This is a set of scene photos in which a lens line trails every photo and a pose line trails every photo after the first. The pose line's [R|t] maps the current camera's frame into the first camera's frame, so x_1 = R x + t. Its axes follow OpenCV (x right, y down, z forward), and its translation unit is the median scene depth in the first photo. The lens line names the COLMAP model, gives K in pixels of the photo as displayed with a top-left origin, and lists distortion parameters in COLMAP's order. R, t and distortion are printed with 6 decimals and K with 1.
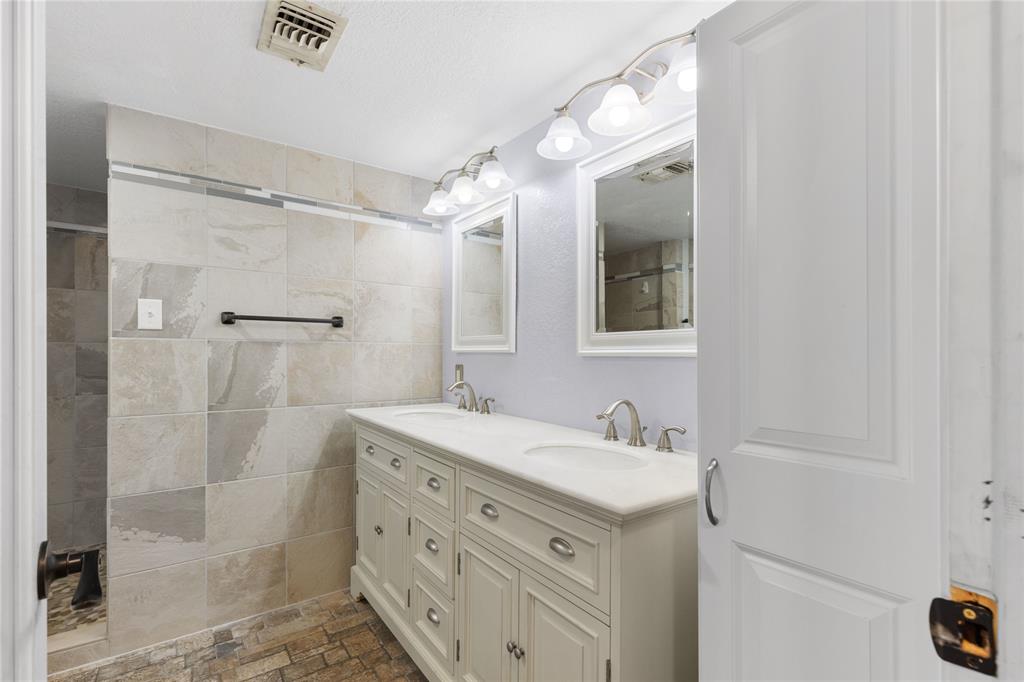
lens RADIAL K [[468.2, 0, 515.1], [0, 468.2, 351.6], [0, 0, 1]] dist [0.001936, -0.000126]
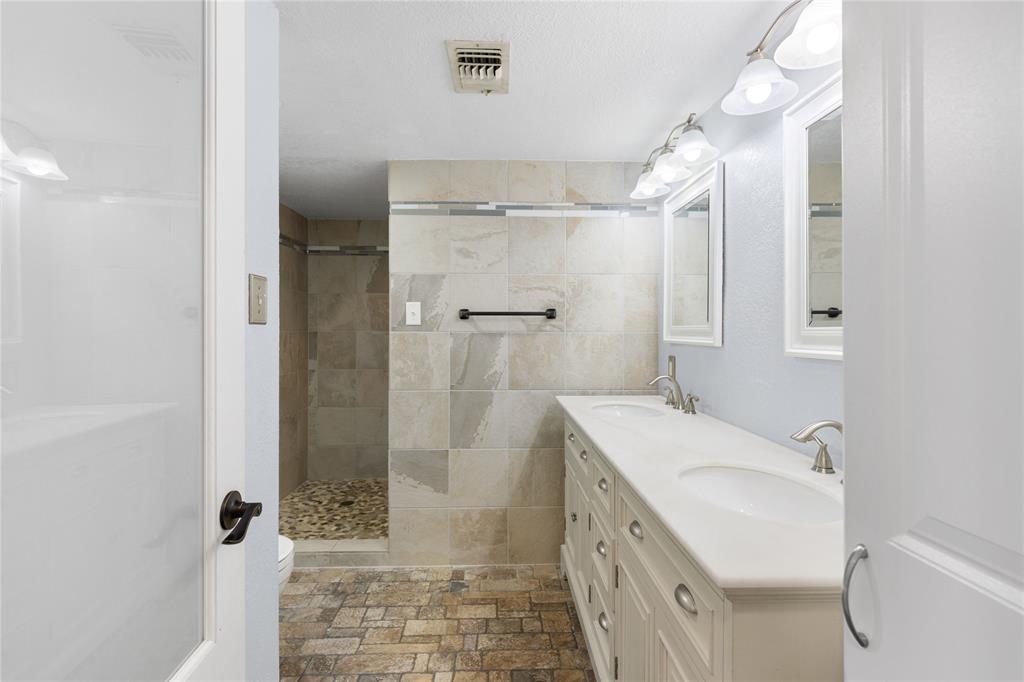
lens RADIAL K [[462.0, 0, 506.5], [0, 462.0, 329.9], [0, 0, 1]] dist [0.004427, -0.000359]
pose [[0.822120, -0.003440, -0.569305, 0.159744], [0.004689, 0.999989, 0.000729, -0.030861], [0.569296, -0.003269, 0.822126, 0.077270]]
